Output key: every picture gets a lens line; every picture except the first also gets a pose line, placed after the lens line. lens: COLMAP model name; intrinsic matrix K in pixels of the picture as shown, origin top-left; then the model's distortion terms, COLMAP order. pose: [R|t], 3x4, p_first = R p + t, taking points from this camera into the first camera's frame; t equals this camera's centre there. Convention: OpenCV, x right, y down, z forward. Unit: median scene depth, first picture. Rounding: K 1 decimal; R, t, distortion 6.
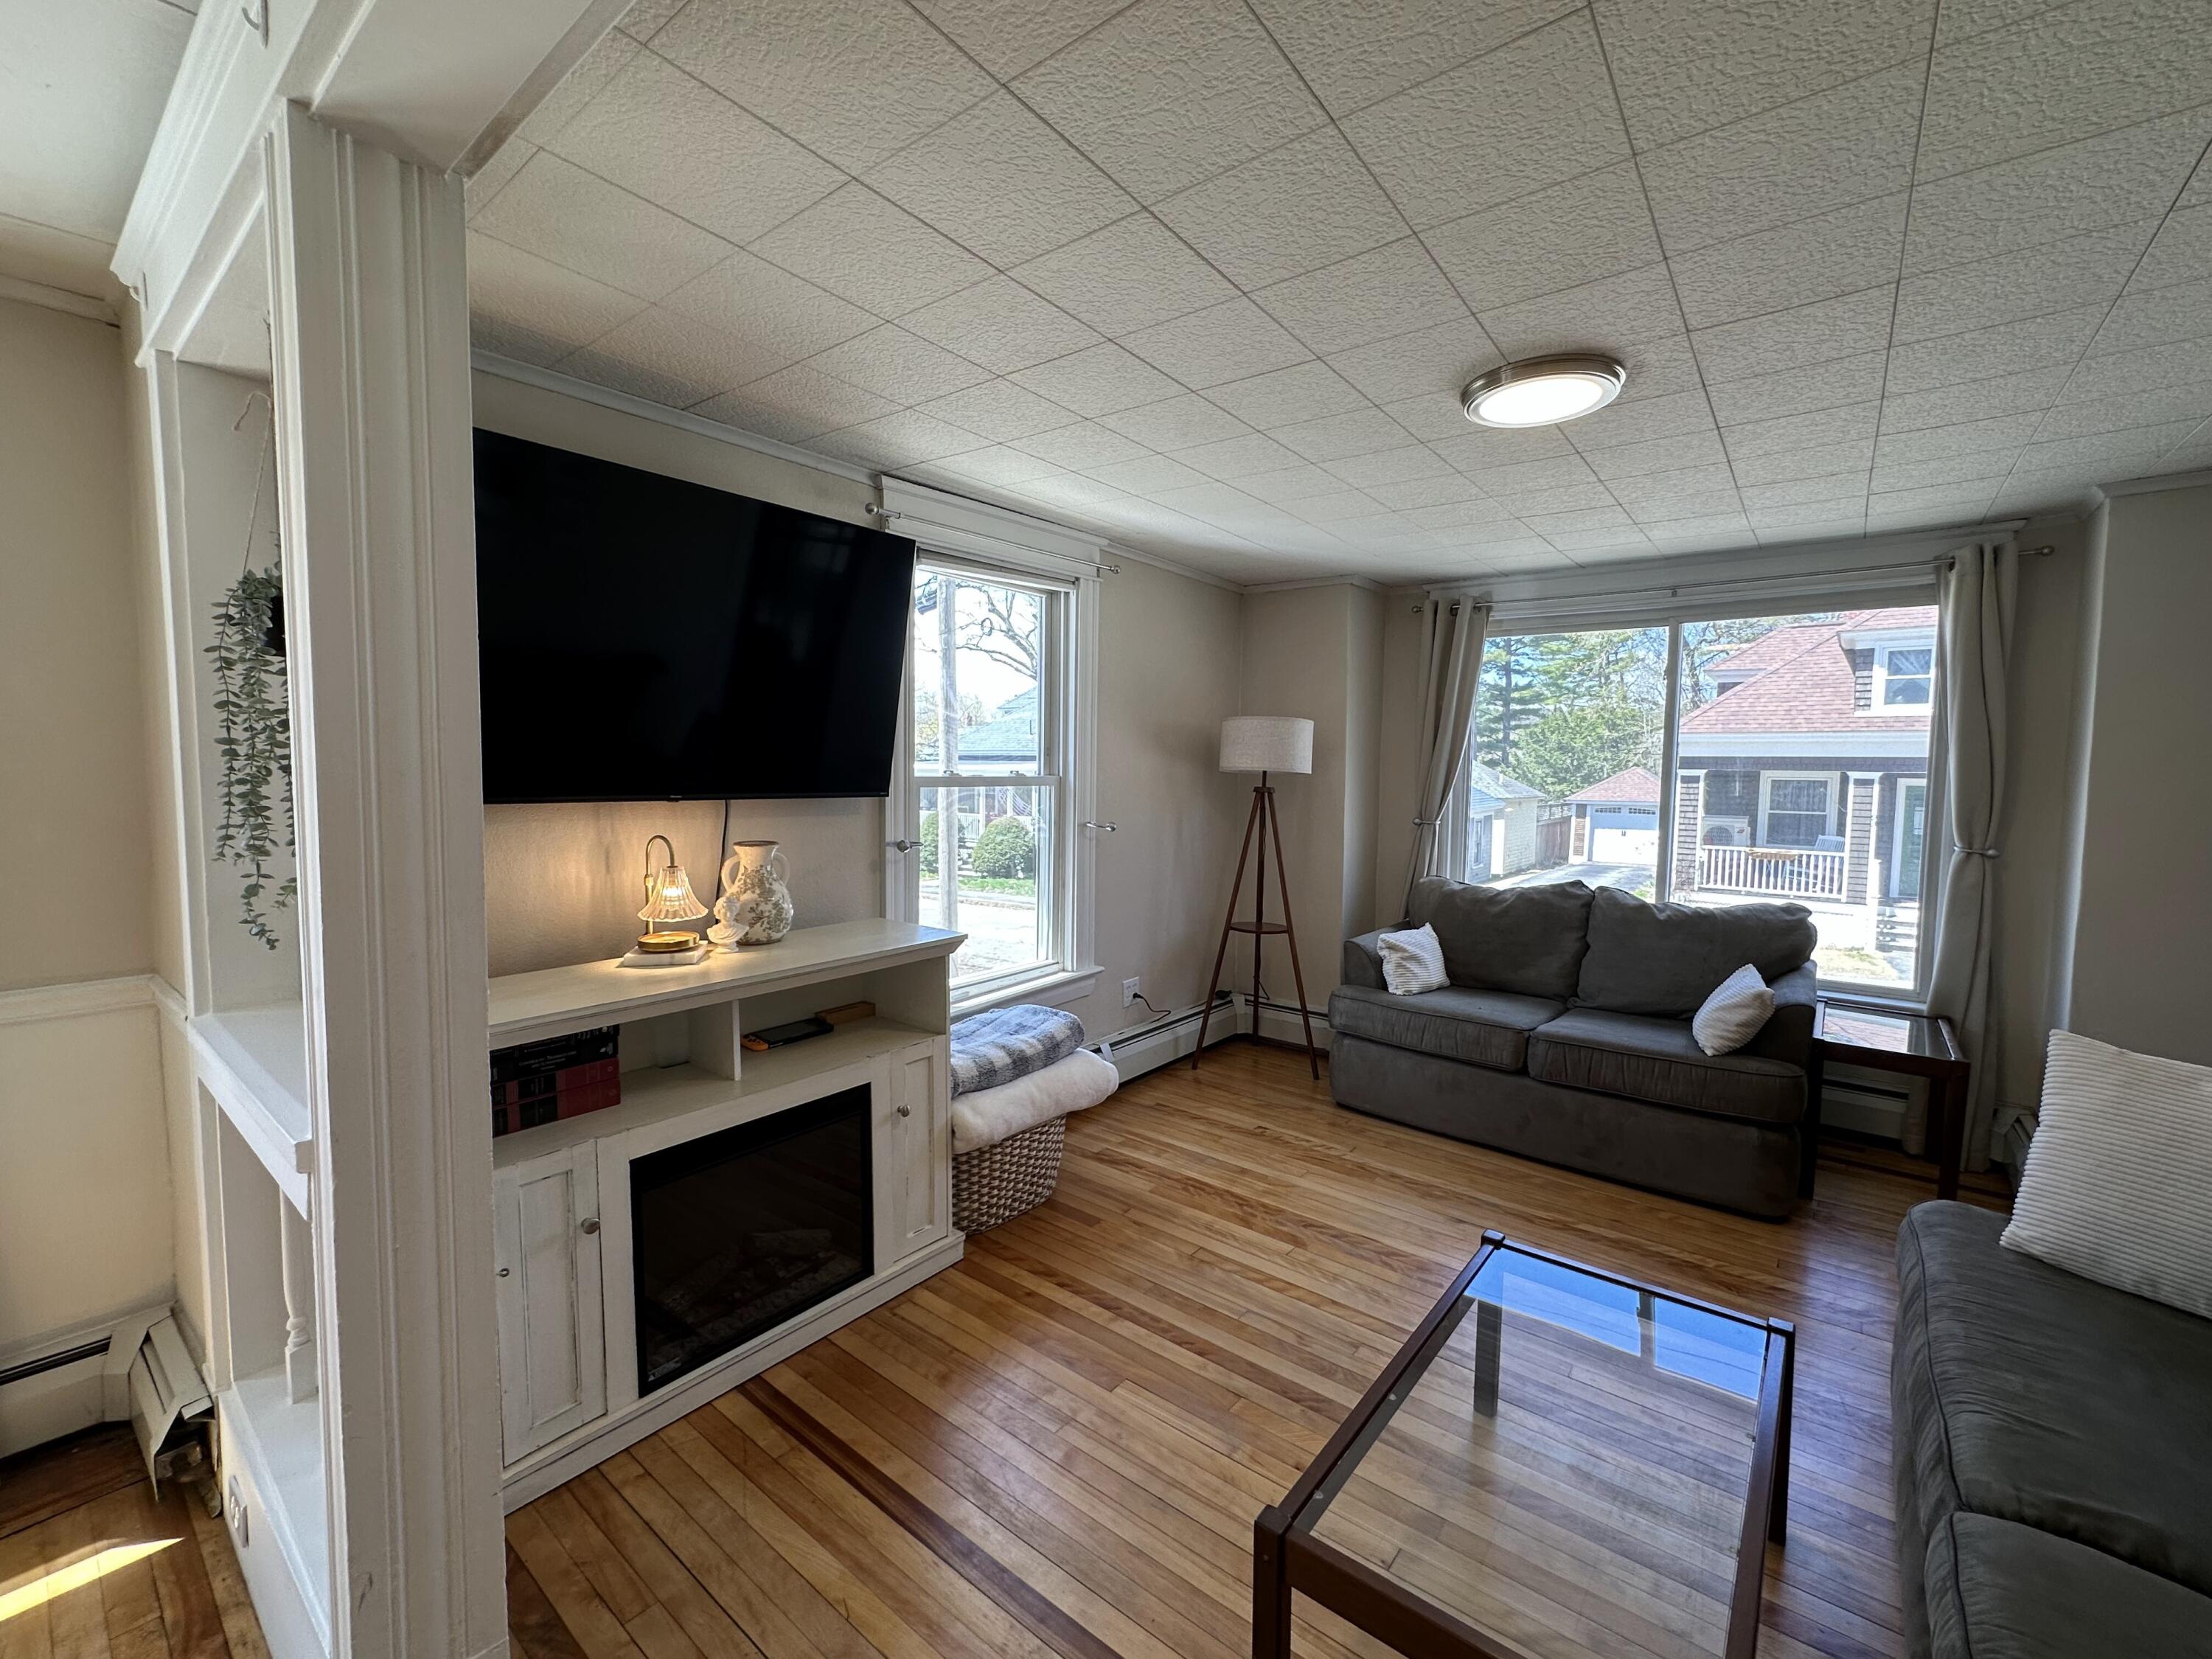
lens RADIAL K [[923.0, 0, 1107.2], [0, 923.0, 828.1], [0, 0, 1]] dist [-0.003877, 0.000688]
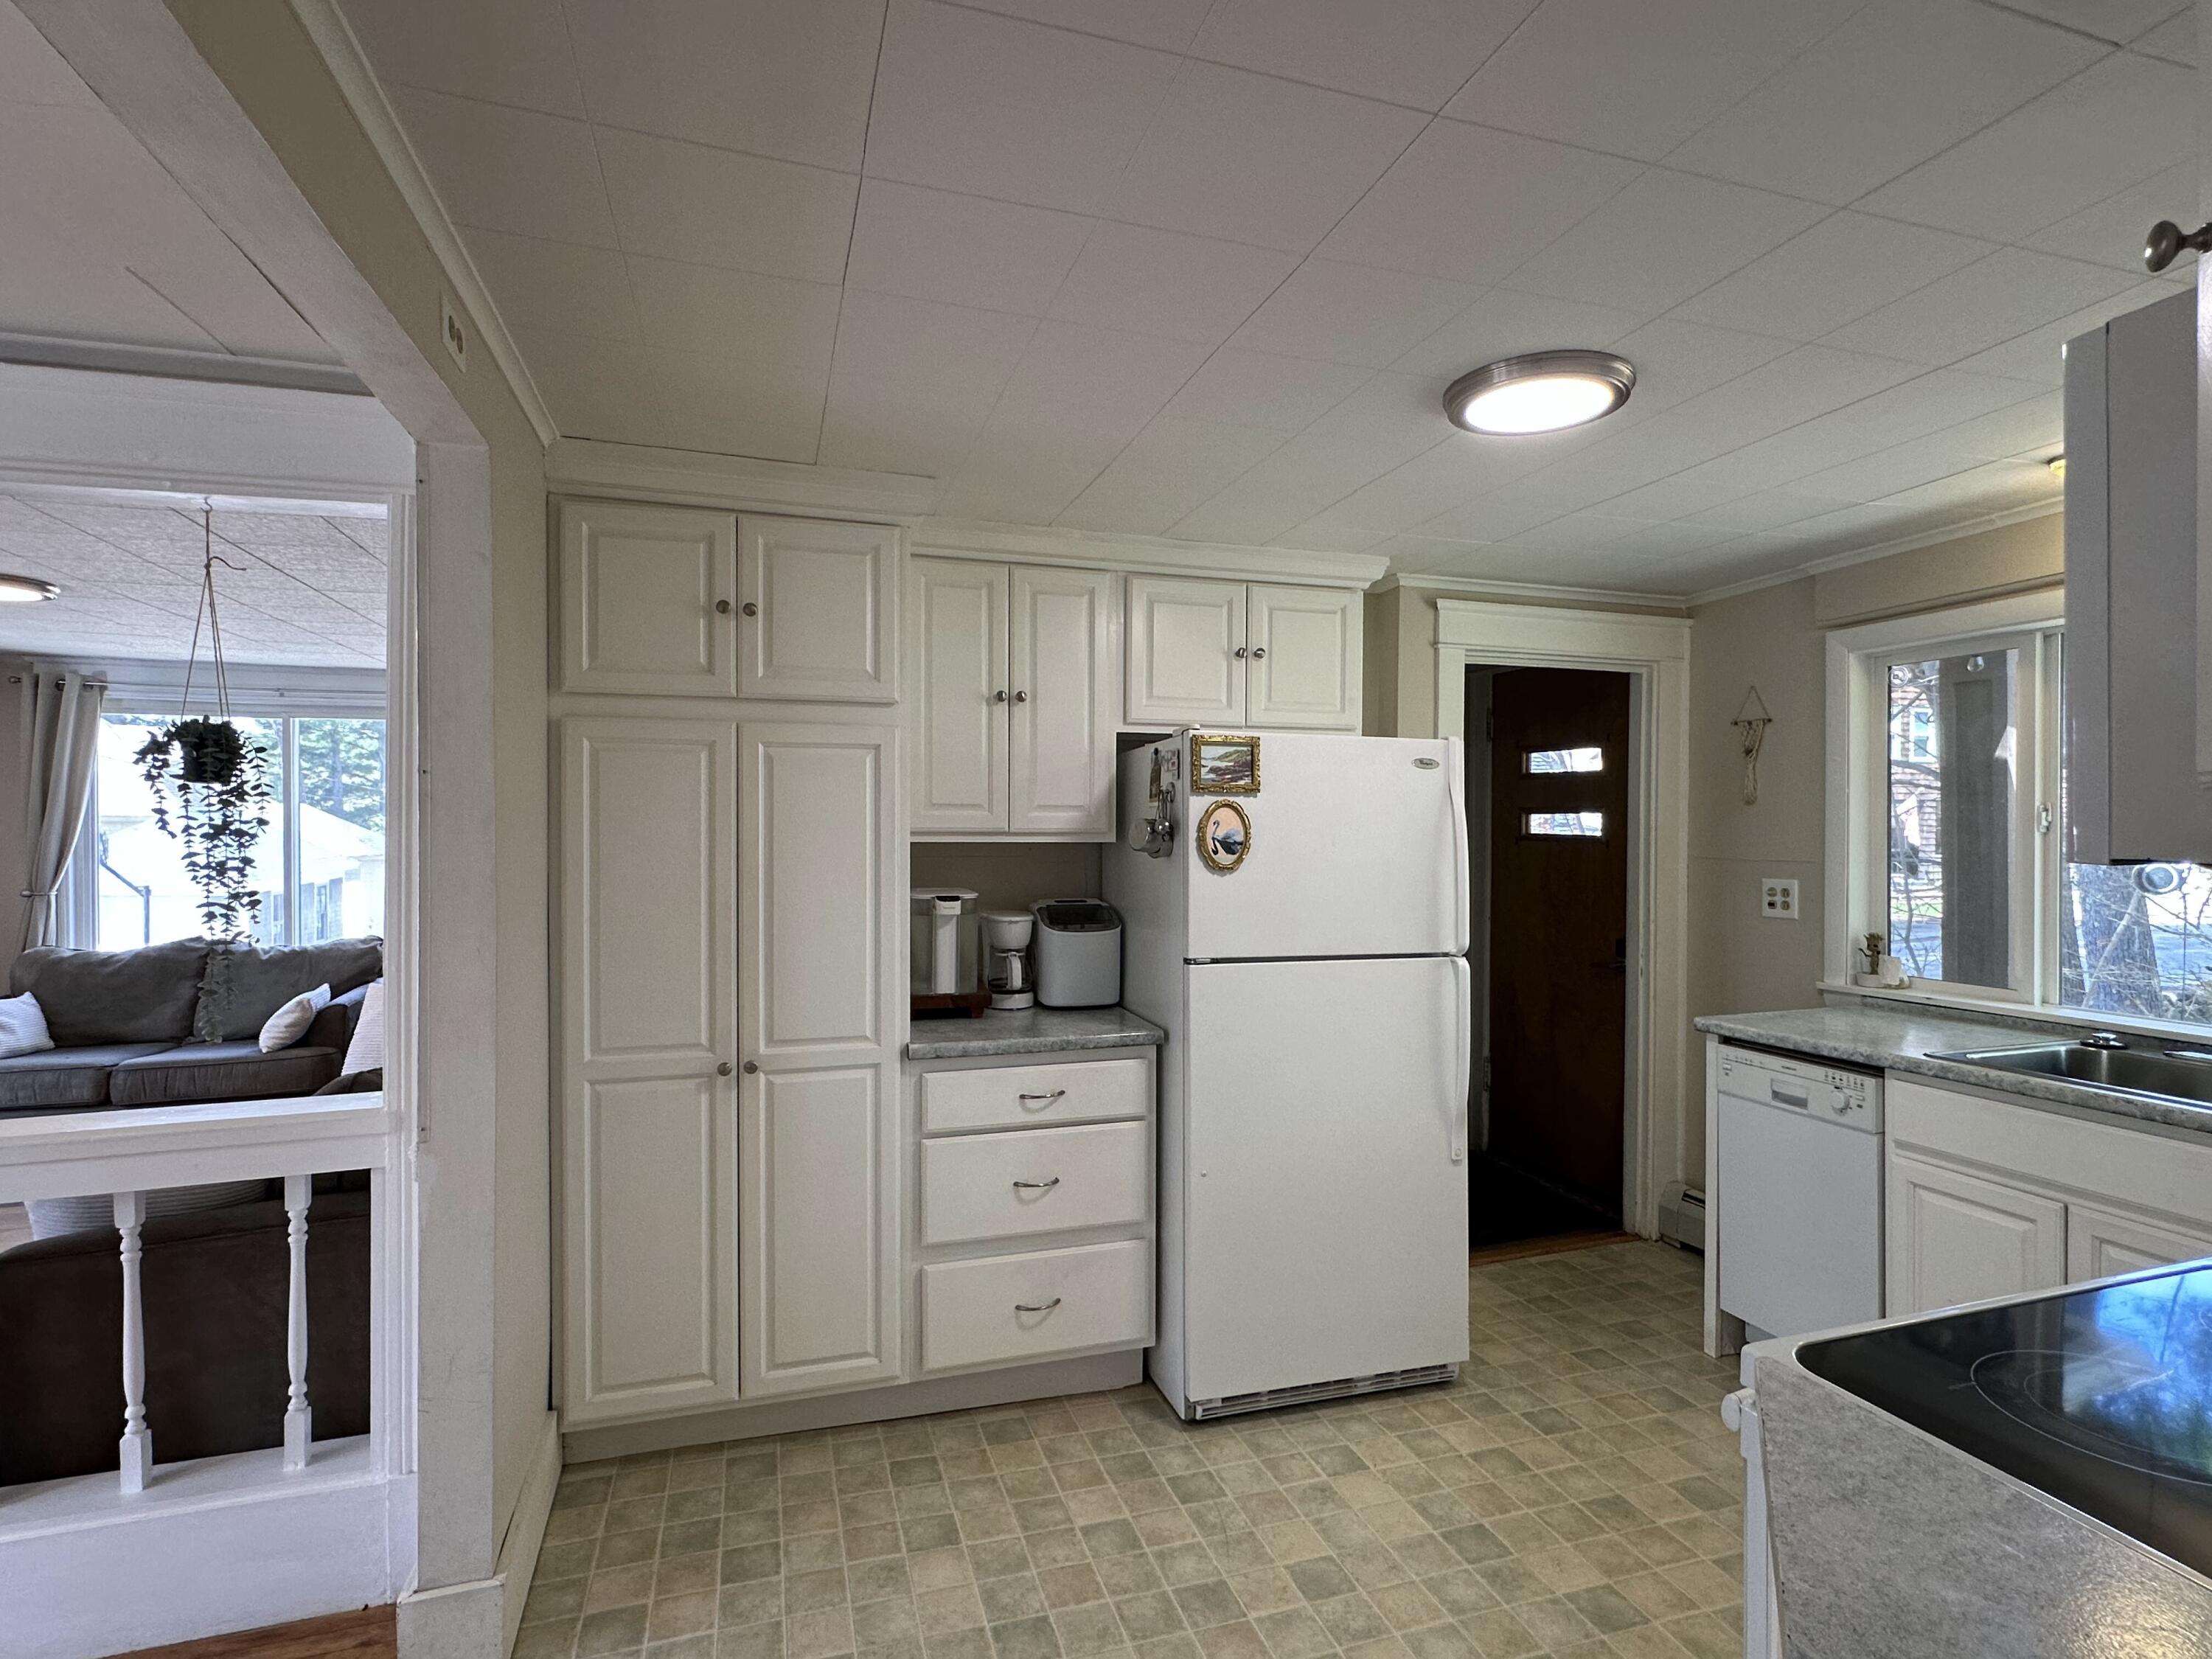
lens RADIAL K [[1102.5, 0, 1104.7], [0, 1102.5, 834.7], [0, 0, 1]] dist [-0.003006, -0.000094]
pose [[0.563933, -0.023188, 0.825495, 0.025795], [0.061365, 0.998019, -0.013887, 0.024986], [-0.823537, 0.058488, 0.564239, -0.903078]]
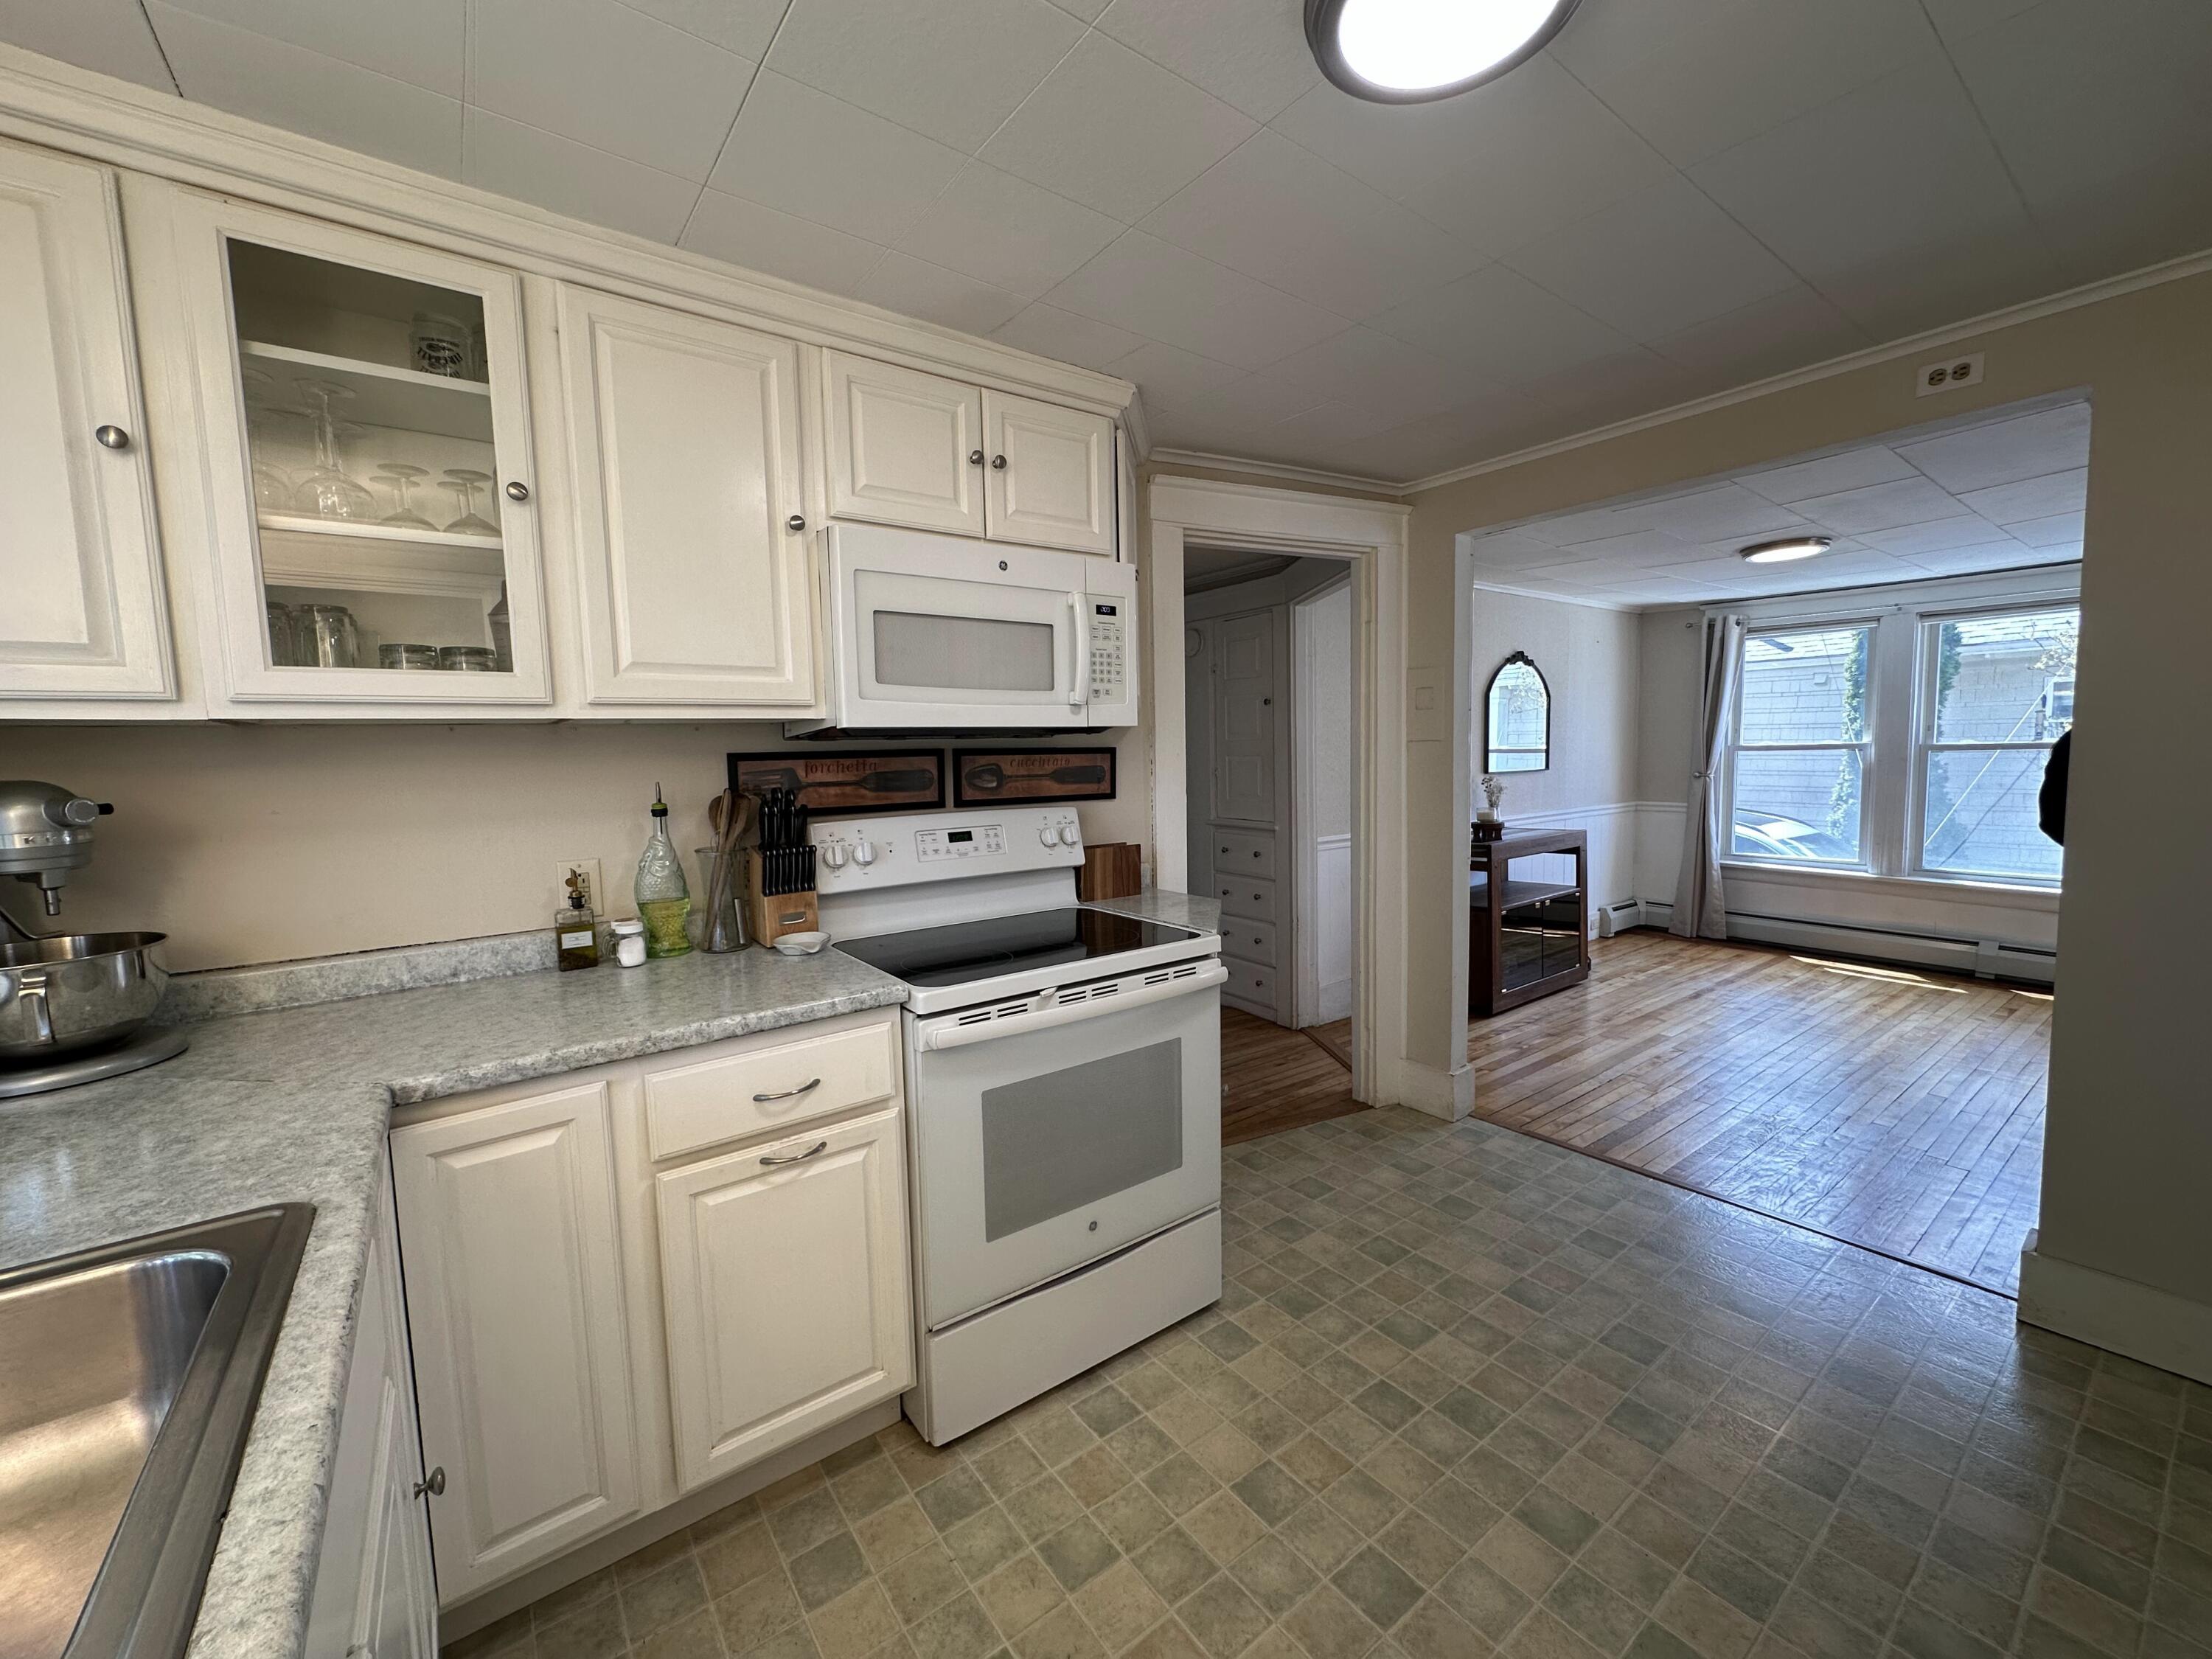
lens RADIAL K [[882.1, 0, 1106.6], [0, 882.1, 827.6], [0, 0, 1]] dist [-0.002638, 0.000693]
pose [[-0.257669, 0.074888, -0.963327, 1.125545], [-0.042844, 0.995126, 0.088820, 0.063561], [0.965283, 0.064159, -0.253204, -0.777274]]
